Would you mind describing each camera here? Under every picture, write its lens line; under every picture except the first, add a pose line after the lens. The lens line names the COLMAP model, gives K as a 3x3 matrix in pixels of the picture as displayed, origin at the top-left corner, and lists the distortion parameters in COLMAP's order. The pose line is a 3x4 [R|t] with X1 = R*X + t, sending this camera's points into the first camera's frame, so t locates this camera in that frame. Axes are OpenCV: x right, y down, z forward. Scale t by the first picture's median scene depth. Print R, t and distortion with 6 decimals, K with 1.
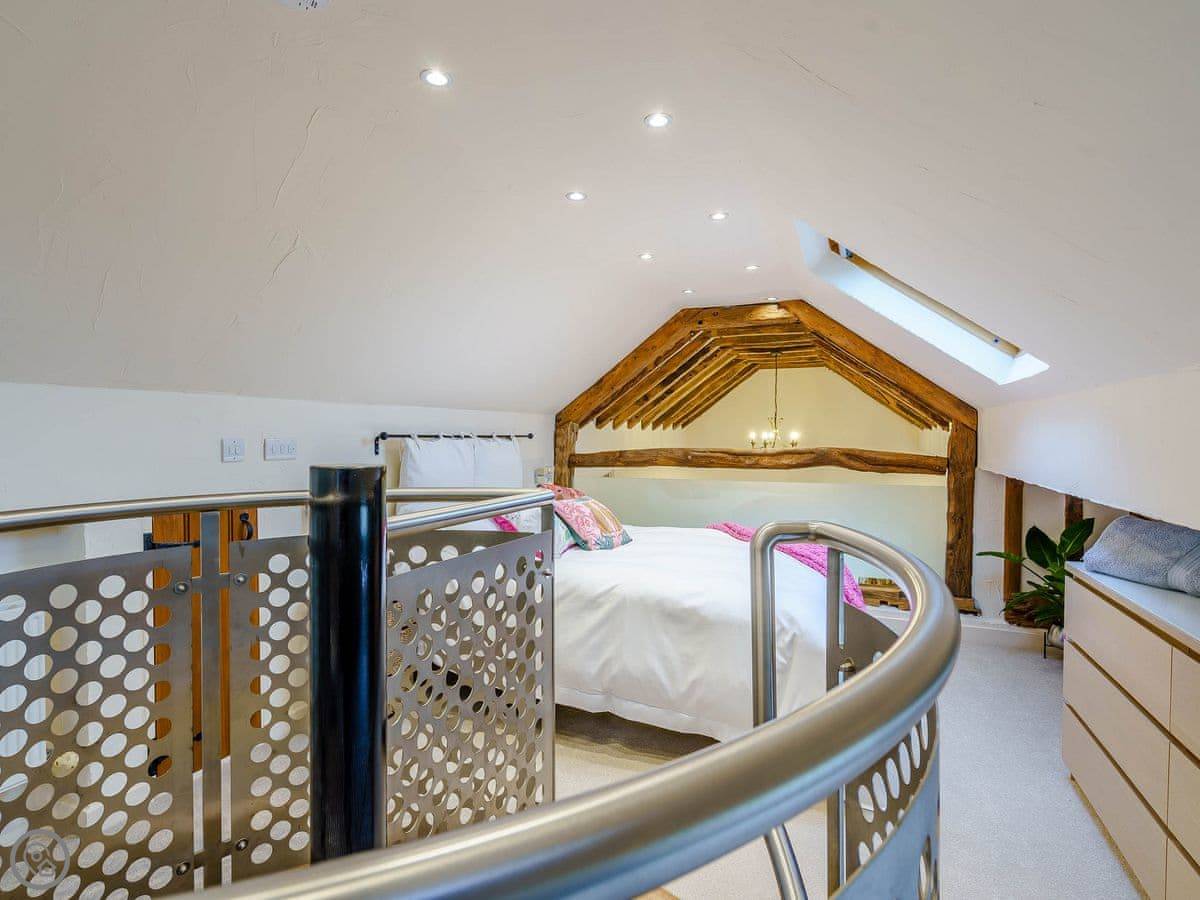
lens RADIAL K [[613.3, 0, 600.5], [0, 613.3, 445.5], [0, 0, 1]] dist [-0.002387, -0.000162]
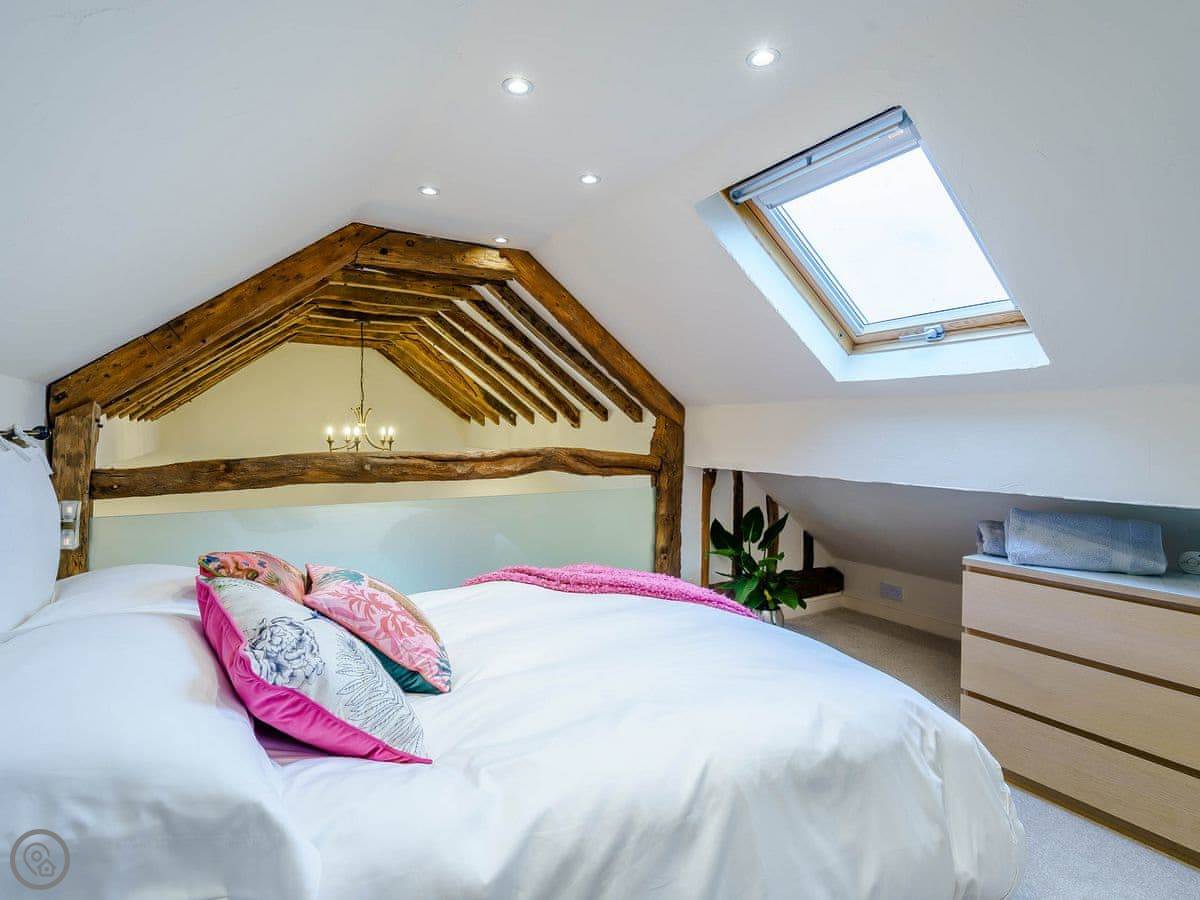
lens RADIAL K [[613.3, 0, 600.5], [0, 613.3, 445.5], [0, 0, 1]] dist [-0.002387, -0.000162]
pose [[0.588386, -0.015786, 0.808426, -0.226747], [0.009053, 0.999875, 0.012936, -0.008927], [-0.808529, -0.000292, 0.588456, 0.473911]]
